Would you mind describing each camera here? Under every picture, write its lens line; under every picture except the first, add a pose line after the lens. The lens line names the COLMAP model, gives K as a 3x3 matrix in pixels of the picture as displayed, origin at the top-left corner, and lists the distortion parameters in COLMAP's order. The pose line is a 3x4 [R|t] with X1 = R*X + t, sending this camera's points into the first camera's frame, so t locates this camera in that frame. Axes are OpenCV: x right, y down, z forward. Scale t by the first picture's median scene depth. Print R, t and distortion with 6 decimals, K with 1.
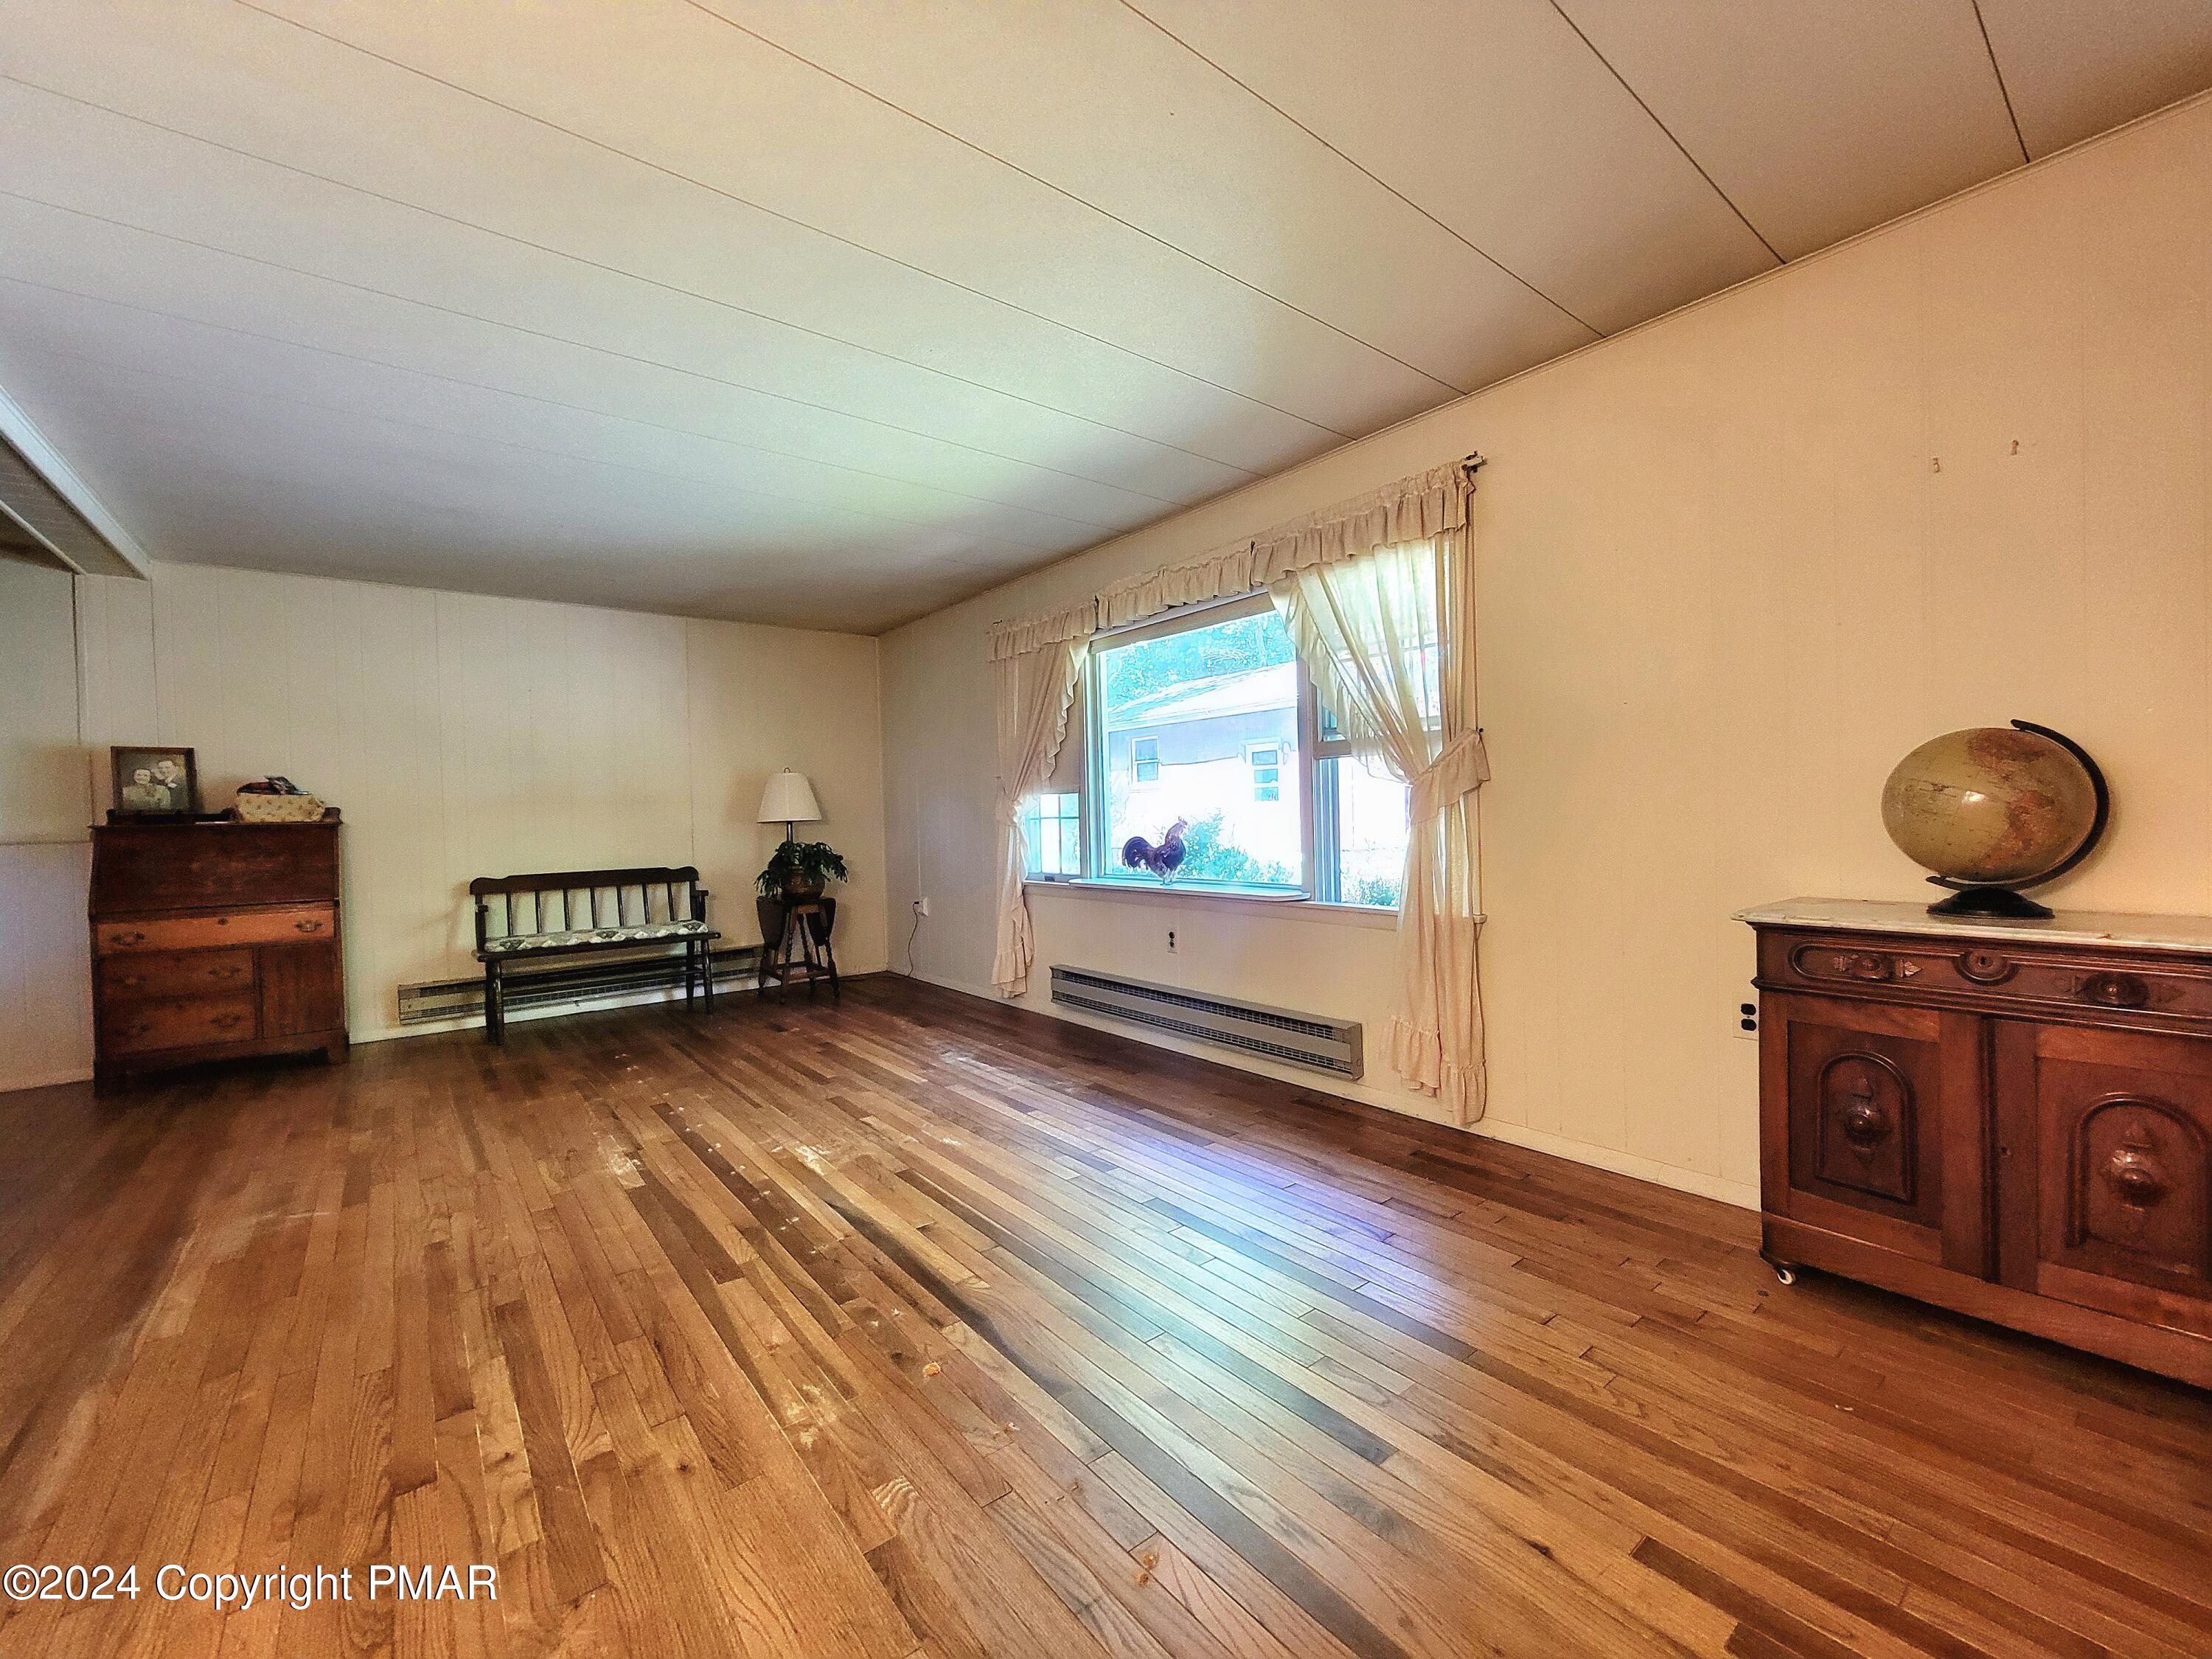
lens RADIAL K [[904.9, 0, 1106.0], [0, 904.9, 829.5], [0, 0, 1]] dist [-0.006275, 0.006216]
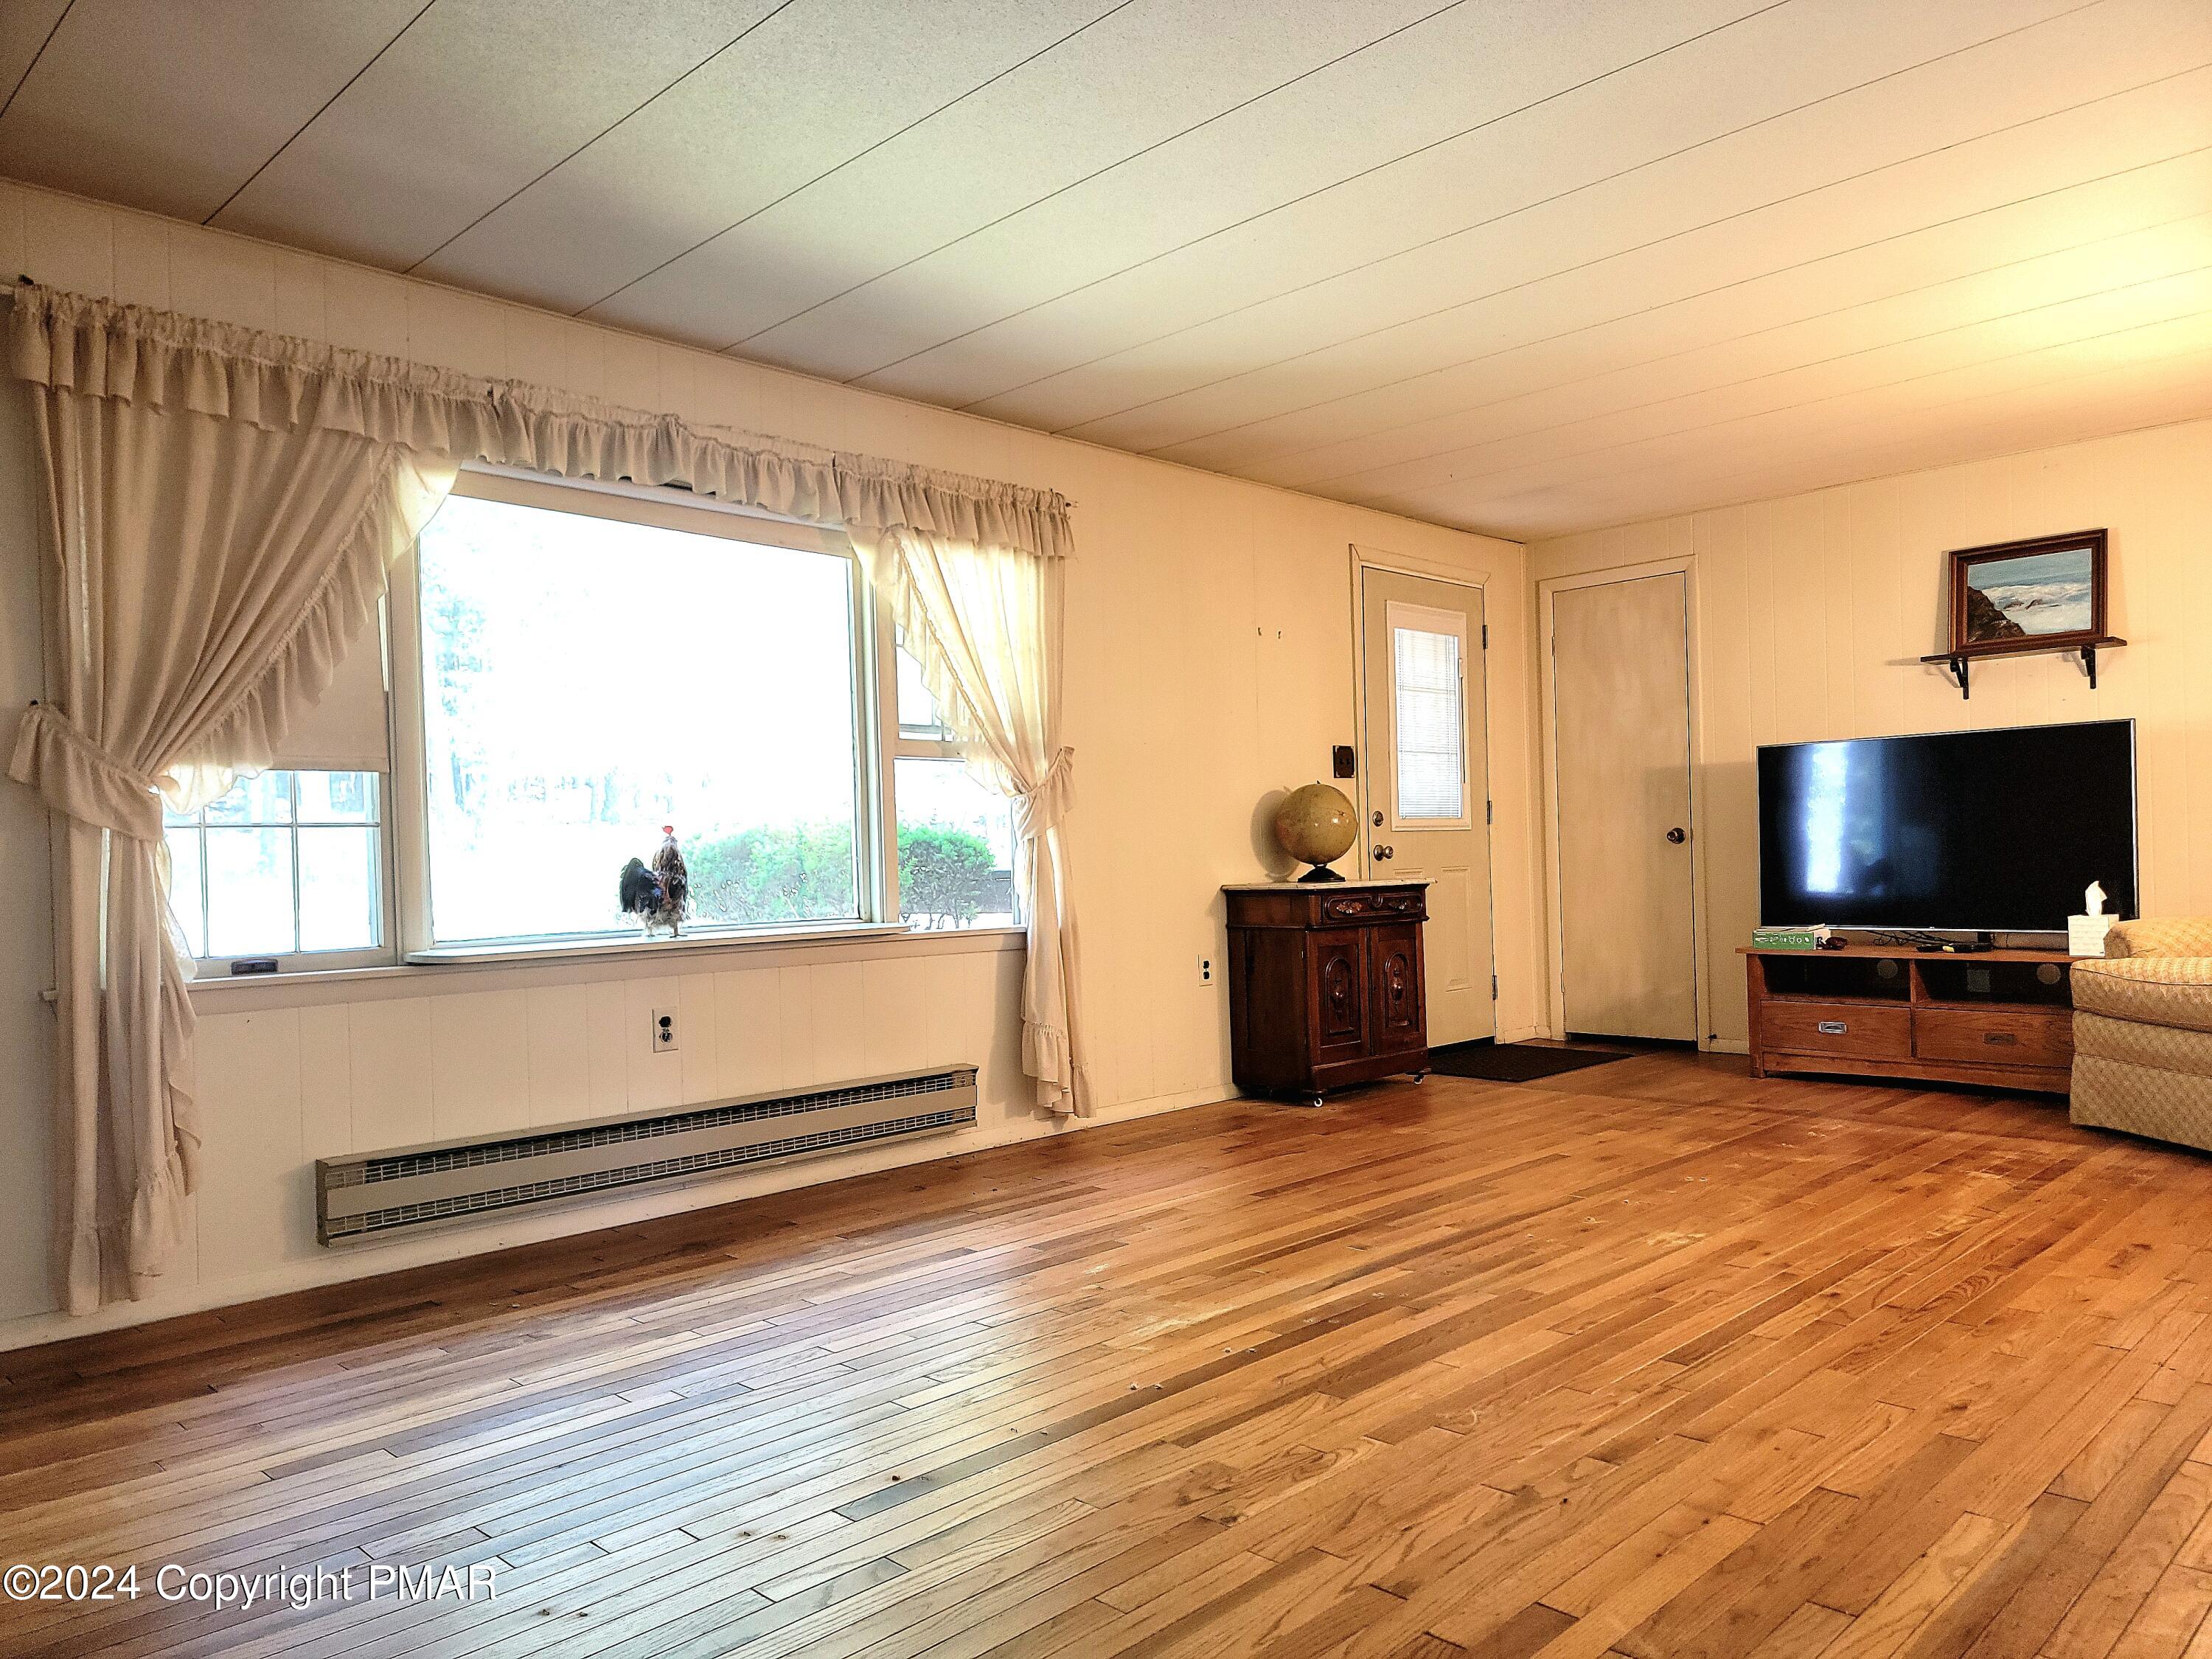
lens RADIAL K [[1562.6, 0, 1106.0], [0, 1562.6, 829.5], [0, 0, 1]] dist [0.005849, 0.001904]
pose [[-0.117400, 0.053972, 0.991617, -1.286115], [0.054729, 0.997356, -0.047804, 0.071332], [-0.991576, 0.048658, -0.120044, 1.068430]]
